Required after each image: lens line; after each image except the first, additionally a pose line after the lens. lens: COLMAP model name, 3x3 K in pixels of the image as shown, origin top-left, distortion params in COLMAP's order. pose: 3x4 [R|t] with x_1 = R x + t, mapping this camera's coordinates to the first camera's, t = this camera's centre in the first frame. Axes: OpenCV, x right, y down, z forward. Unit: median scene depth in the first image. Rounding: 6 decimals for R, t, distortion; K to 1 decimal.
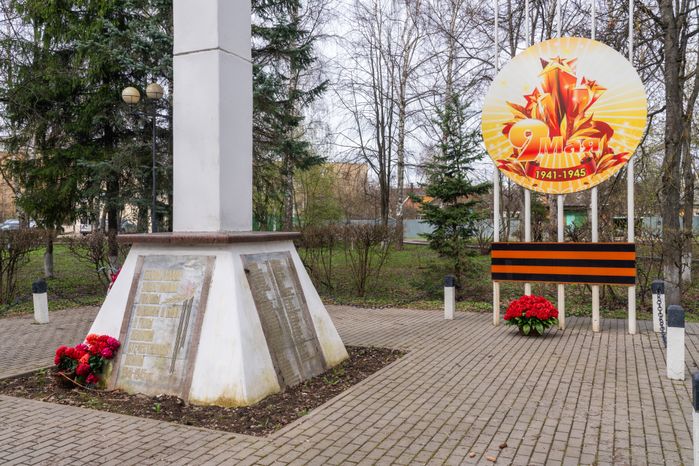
lens RADIAL K [[608.6, 0, 349.5], [0, 608.6, 232.7], [0, 0, 1]] dist [-0.006244, -0.001010]
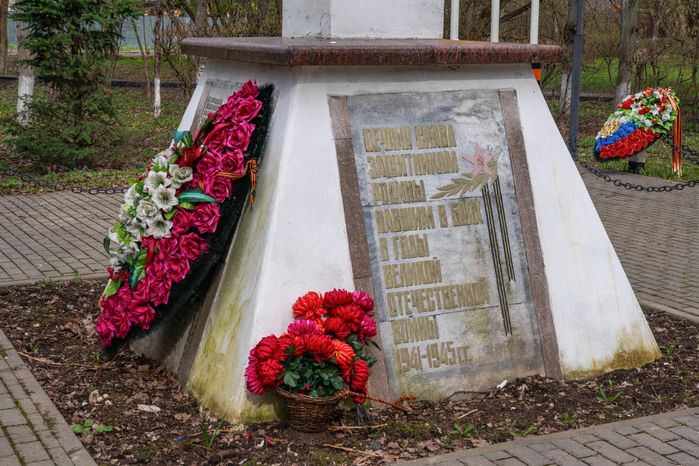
lens RADIAL K [[1064.1, 0, 349.5], [0, 1064.1, 232.9], [0, 0, 1]] dist [0.054440, 0.000000]
pose [[0.614280, -0.129936, 0.778316, -0.993114], [-0.010639, 0.984896, 0.172821, 0.004392], [-0.789016, -0.114441, 0.603620, 0.577489]]
